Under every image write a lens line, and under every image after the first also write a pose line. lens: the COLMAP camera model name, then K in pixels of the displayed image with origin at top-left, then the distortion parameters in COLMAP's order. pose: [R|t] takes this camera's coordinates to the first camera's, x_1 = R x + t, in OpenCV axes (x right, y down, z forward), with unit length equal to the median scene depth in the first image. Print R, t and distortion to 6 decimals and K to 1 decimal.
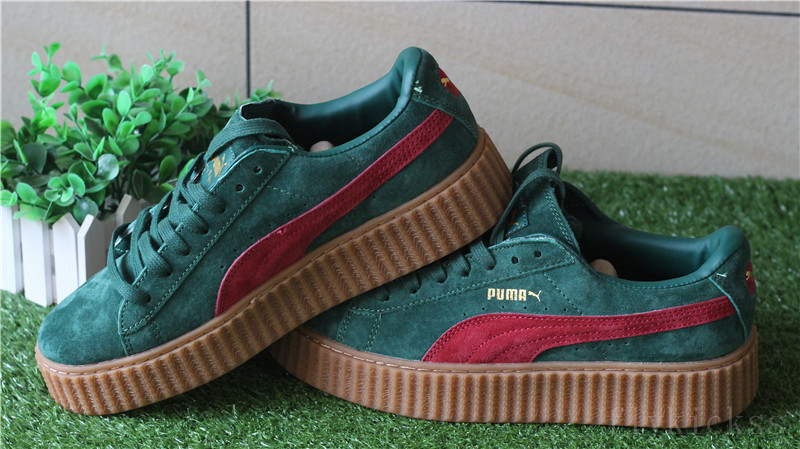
lens RADIAL K [[1986.1, 0, 403.7], [0, 1986.1, 222.2], [0, 0, 1]] dist [-0.116753, 0.000000]
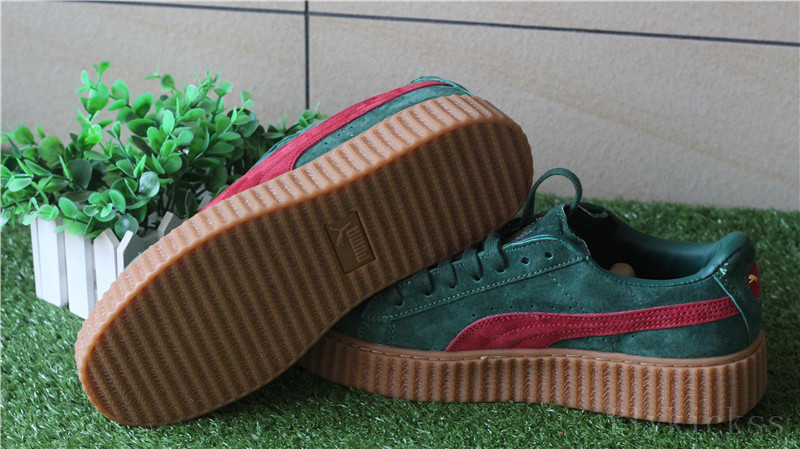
lens RADIAL K [[1986.1, 0, 398.2], [0, 1986.1, 224.6], [0, 0, 1]] dist [-0.116753, 0.000000]
pose [[0.995915, 0.025615, -0.086586, 0.063455], [-0.026949, 0.999535, -0.014263, 0.003720], [0.086180, 0.016538, 0.996142, -0.001458]]
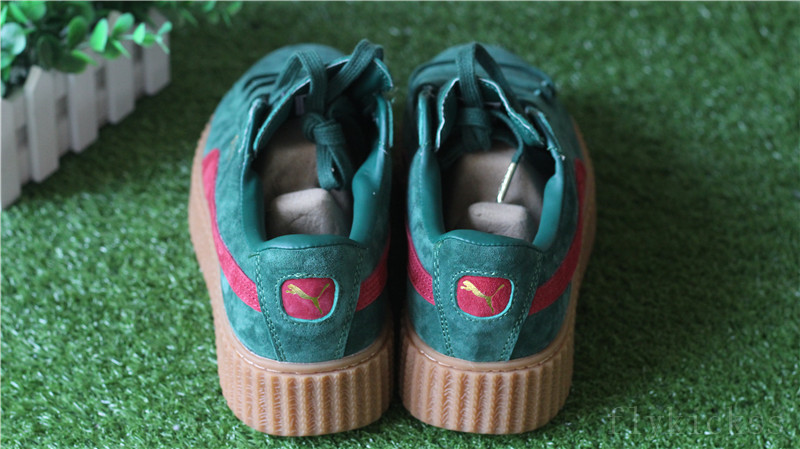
lens RADIAL K [[1986.1, 0, 406.4], [0, 1986.1, 253.5], [0, 0, 1]] dist [-0.116753, 0.000000]
pose [[0.997629, -0.046131, 0.051079, -0.023765], [0.036770, 0.984577, 0.171042, -0.073662], [-0.058182, -0.168758, 0.983939, 0.114986]]
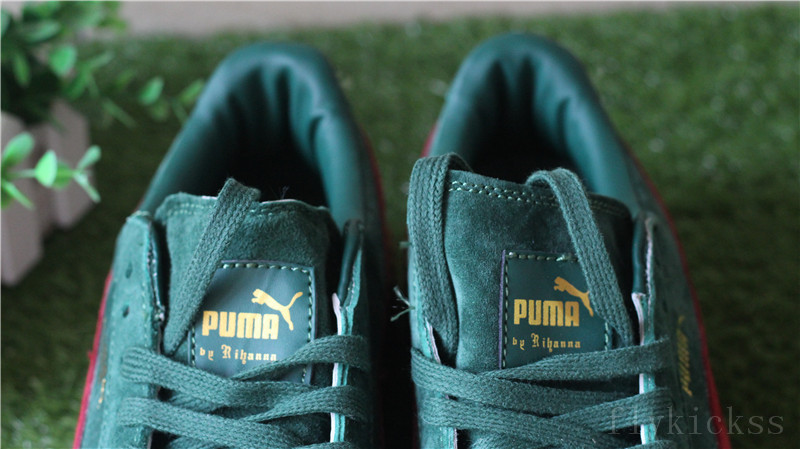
lens RADIAL K [[1986.1, 0, 399.5], [0, 1986.1, 224.3], [0, 0, 1]] dist [-0.116753, 0.000000]
pose [[0.990578, -0.114081, 0.075770, -0.039748], [0.095836, 0.972658, 0.211545, -0.106391], [-0.097832, -0.202290, 0.974427, 0.474610]]
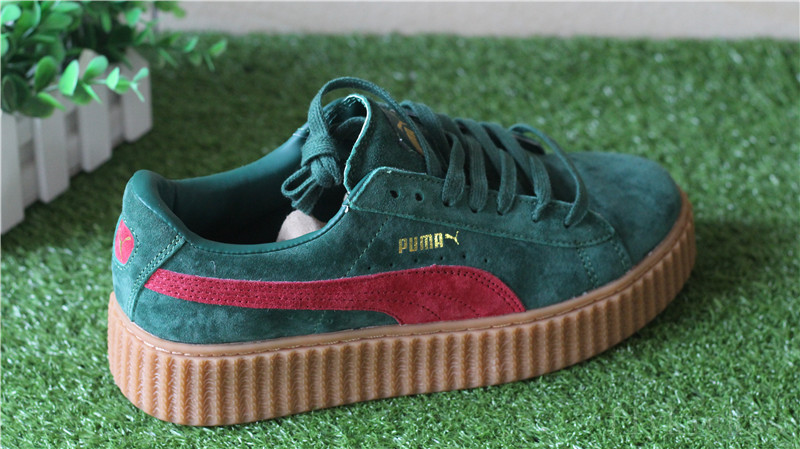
lens RADIAL K [[1986.1, 0, 404.6], [0, 1986.1, 220.6], [0, 0, 1]] dist [-0.116753, 0.000000]
pose [[0.999202, -0.036132, 0.017020, 0.010387], [0.033809, 0.992052, 0.121197, -0.058521], [-0.021264, -0.120525, 0.992483, 0.189893]]
